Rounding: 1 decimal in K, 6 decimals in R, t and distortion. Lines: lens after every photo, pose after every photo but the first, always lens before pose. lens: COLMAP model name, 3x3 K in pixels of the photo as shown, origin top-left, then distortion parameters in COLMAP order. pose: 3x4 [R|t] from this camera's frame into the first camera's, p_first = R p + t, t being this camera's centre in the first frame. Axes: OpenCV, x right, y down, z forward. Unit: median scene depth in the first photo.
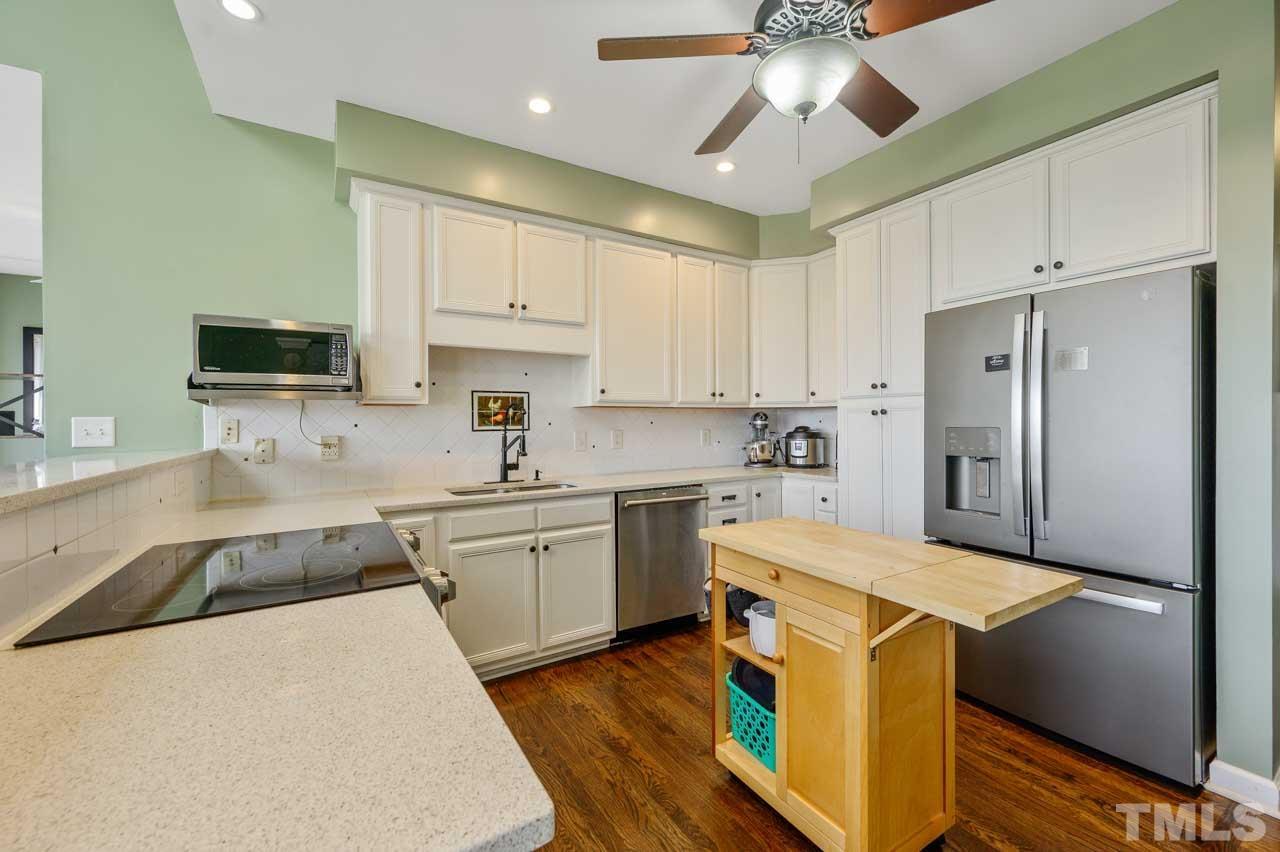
lens RADIAL K [[515.9, 0, 641.8], [0, 515.9, 421.3], [0, 0, 1]] dist [-0.000639, -0.000152]
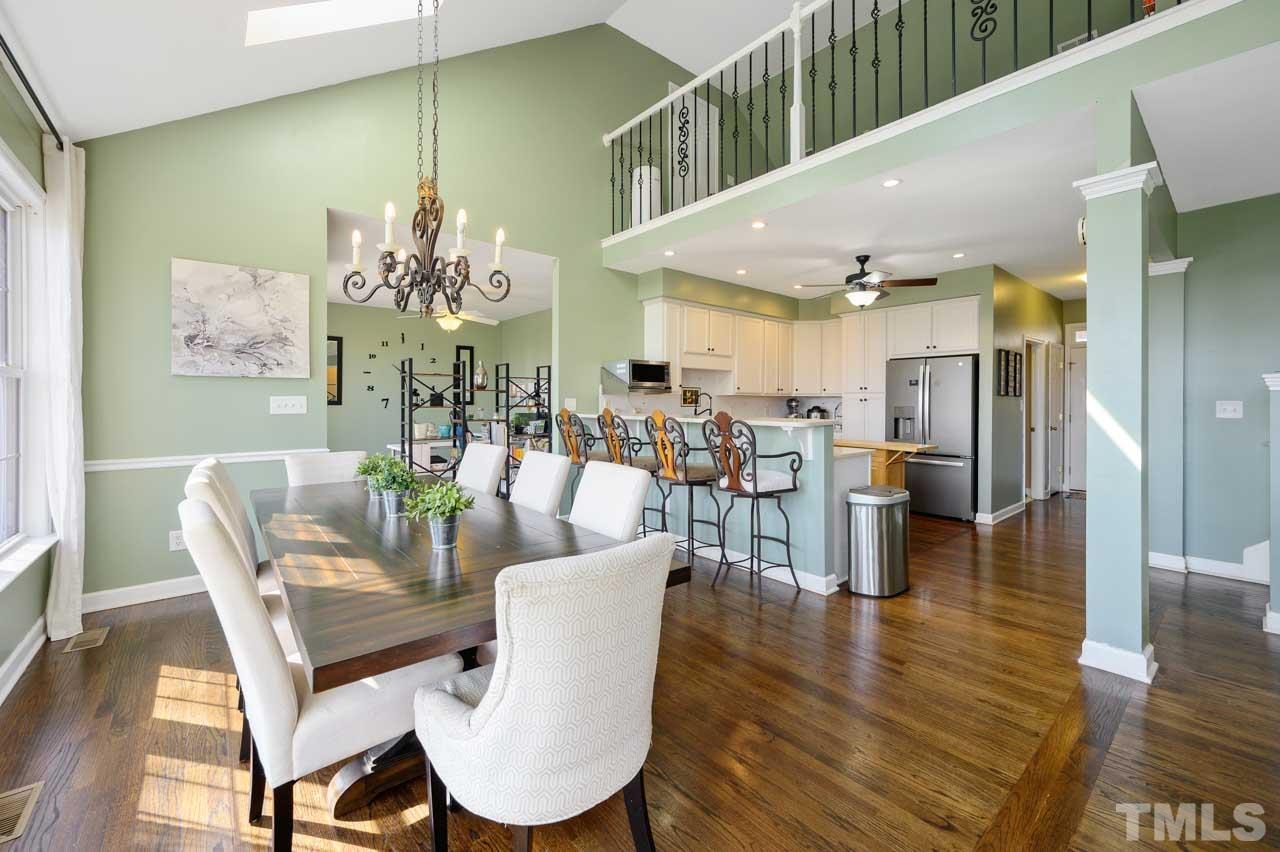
lens RADIAL K [[511.7, 0, 636.6], [0, 511.7, 402.2], [0, 0, 1]] dist [-0.000747, -0.000158]
pose [[0.989693, 0.011592, 0.142733, -0.798725], [-0.011494, 0.999933, -0.001511, 0.006559], [-0.142741, -0.000145, 0.989760, -1.021569]]
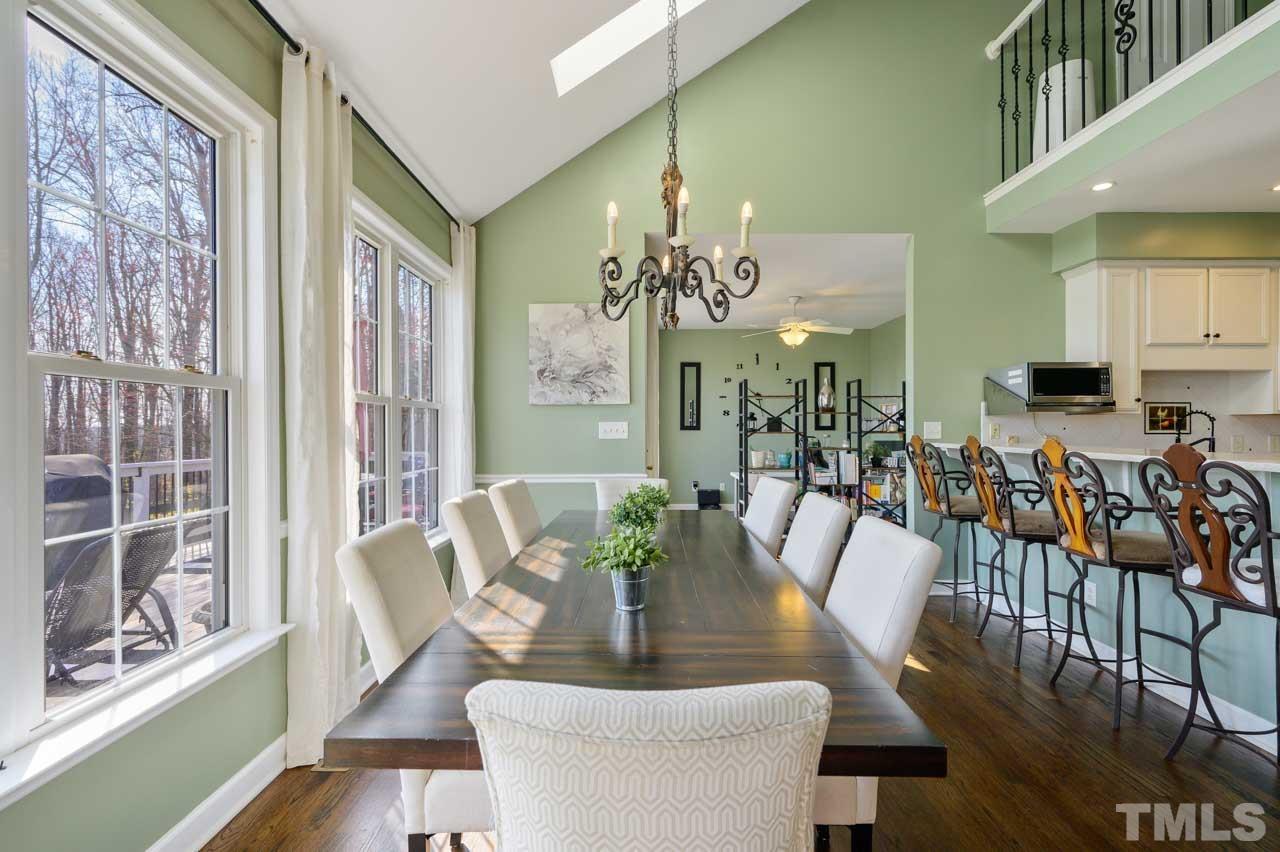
lens RADIAL K [[563.7, 0, 640.0], [0, 563.7, 426.0], [0, 0, 1]] dist [-0.002293, -0.000155]
pose [[0.848424, 0.008758, -0.529244, -0.649481], [-0.008068, 0.999961, 0.003613, 0.004684], [0.529255, 0.001205, 0.848462, -0.845354]]
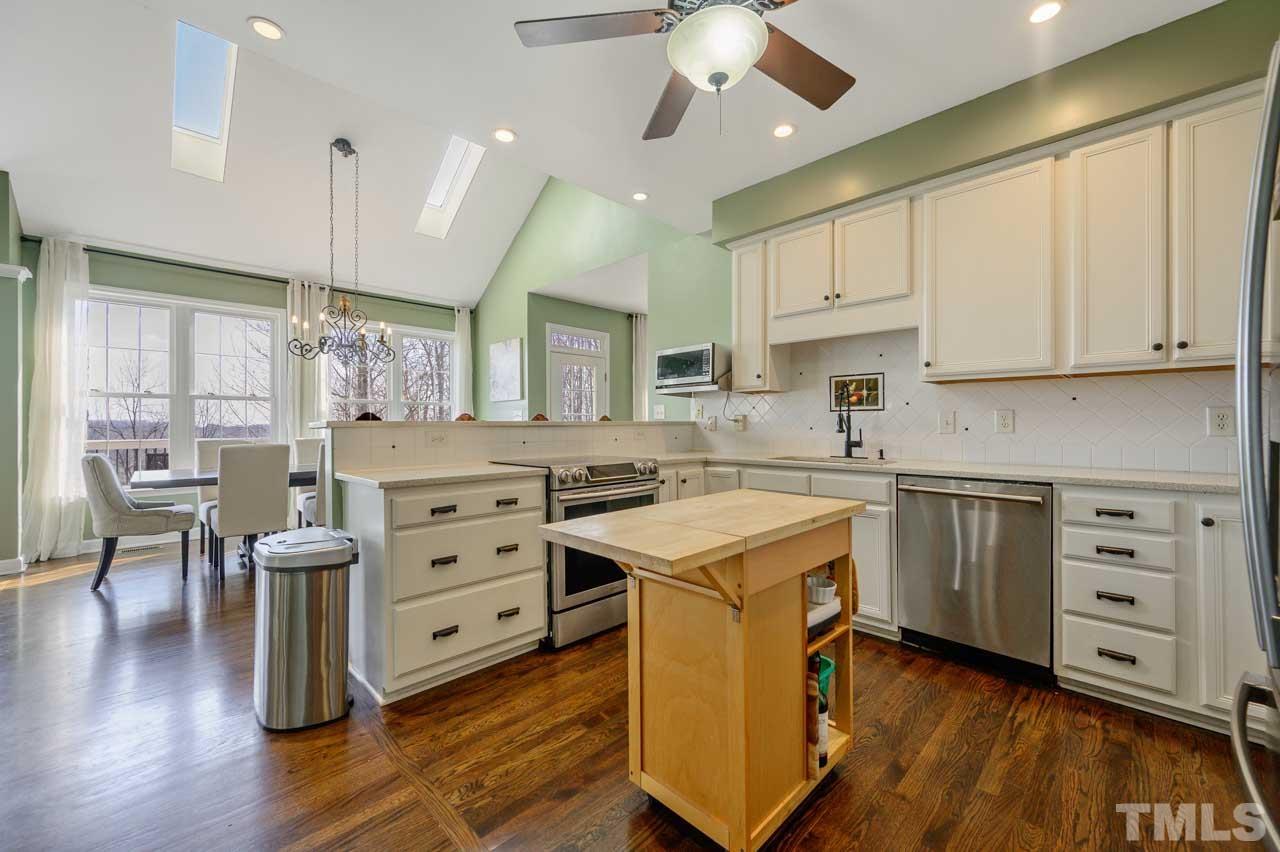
lens RADIAL K [[503.3, 0, 640.9], [0, 503.3, 424.9], [0, 0, 1]] dist [-0.000202, 0.000016]
pose [[0.230659, 0.009474, -0.972988, 0.667268], [0.000873, 0.999950, 0.009944, 0.037550], [0.973034, -0.003143, 0.230639, 0.326057]]
